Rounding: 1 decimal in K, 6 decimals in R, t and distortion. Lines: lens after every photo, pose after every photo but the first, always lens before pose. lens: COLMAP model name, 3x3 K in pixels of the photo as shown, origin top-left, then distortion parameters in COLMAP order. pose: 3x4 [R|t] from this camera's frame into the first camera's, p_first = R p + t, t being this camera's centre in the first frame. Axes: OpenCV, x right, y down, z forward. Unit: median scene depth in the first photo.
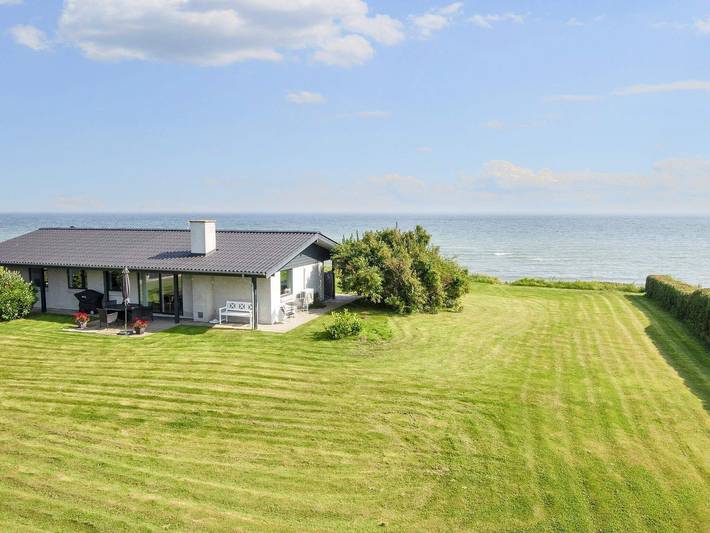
lens RADIAL K [[777.7, 0, 355.0], [0, 777.7, 266.5], [0, 0, 1]] dist [0.114960, -0.303782]
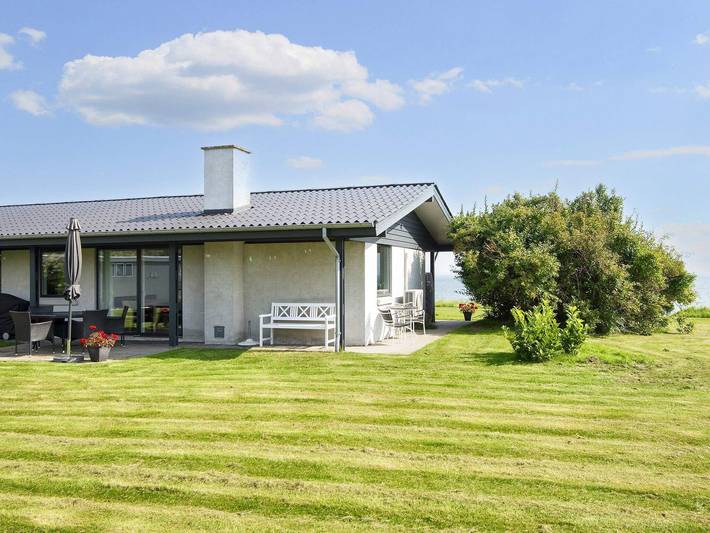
lens RADIAL K [[777.7, 0, 355.0], [0, 777.7, 266.5], [0, 0, 1]] dist [0.114960, -0.303782]
pose [[0.998403, 0.000809, 0.056490, -0.144655], [0.006083, 0.992545, -0.121726, 0.086428], [-0.056168, 0.121875, 0.990955, 0.507245]]
